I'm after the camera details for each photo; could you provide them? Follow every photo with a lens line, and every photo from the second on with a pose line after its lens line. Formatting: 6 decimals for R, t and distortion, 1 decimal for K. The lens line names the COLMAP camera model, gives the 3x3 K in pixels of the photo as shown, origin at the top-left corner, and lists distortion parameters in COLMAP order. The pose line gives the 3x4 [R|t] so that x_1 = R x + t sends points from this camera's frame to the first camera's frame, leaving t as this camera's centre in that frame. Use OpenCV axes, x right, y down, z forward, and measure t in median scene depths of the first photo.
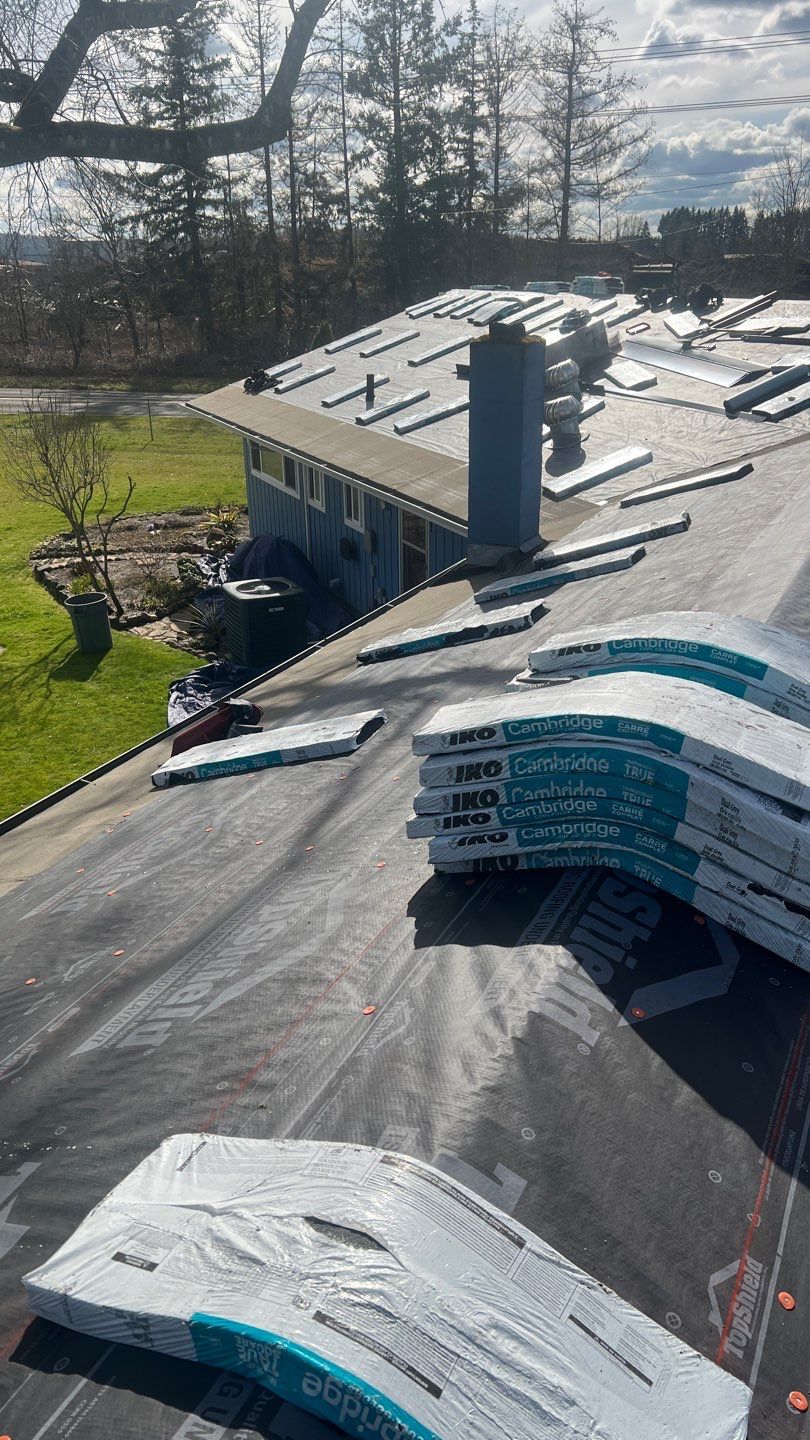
lens RADIAL K [[1079.0, 0, 399.8], [0, 1079.0, 766.3], [0, 0, 1]] dist [-0.002693, -0.001011]
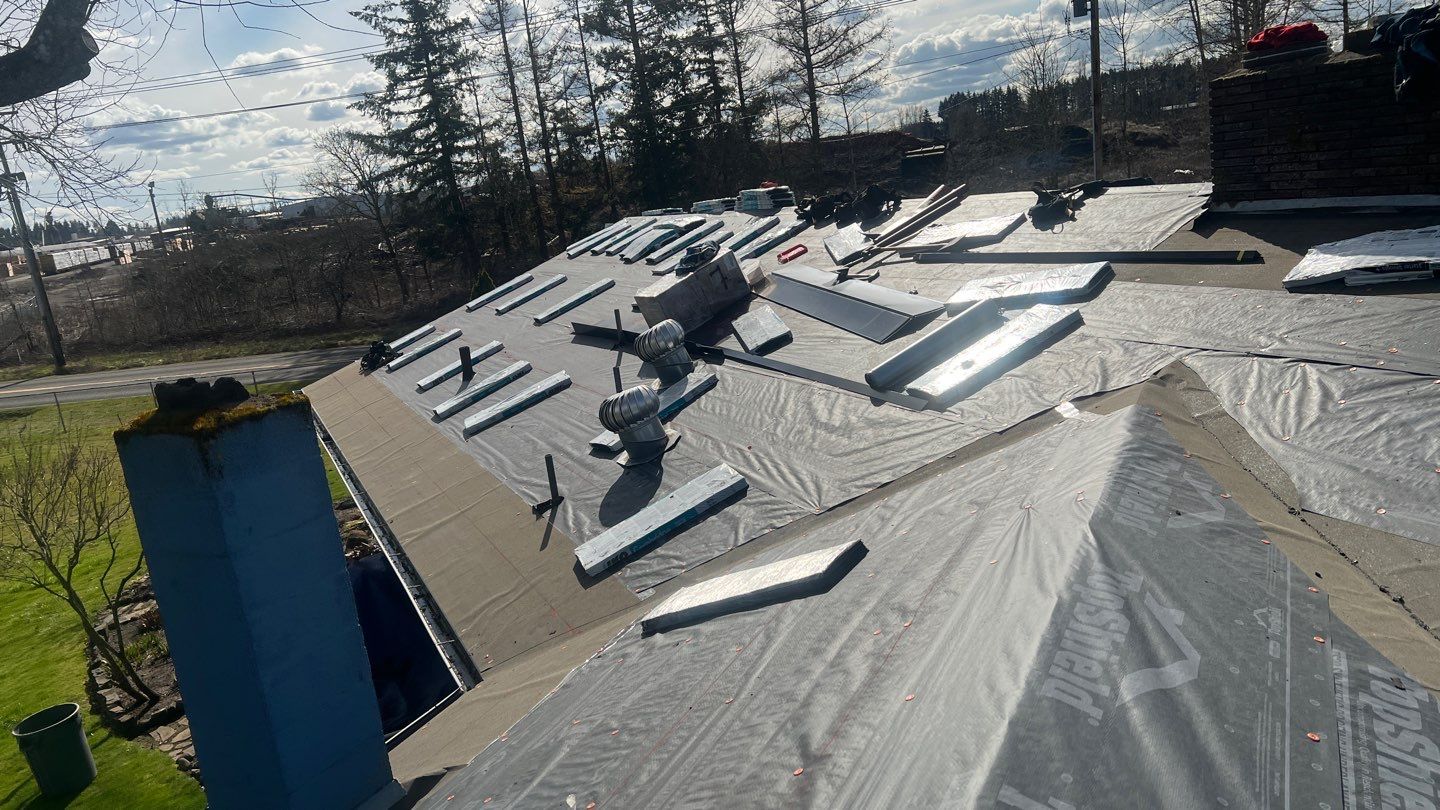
lens RADIAL K [[1079.0, 0, 716.3], [0, 1079.0, 432.1], [0, 0, 1]] dist [-0.002693, -0.001011]
pose [[0.992443, -0.121230, -0.018997, 0.047457], [0.114987, 0.972827, -0.200959, -0.040880], [0.042843, 0.197256, 0.979415, 0.084549]]
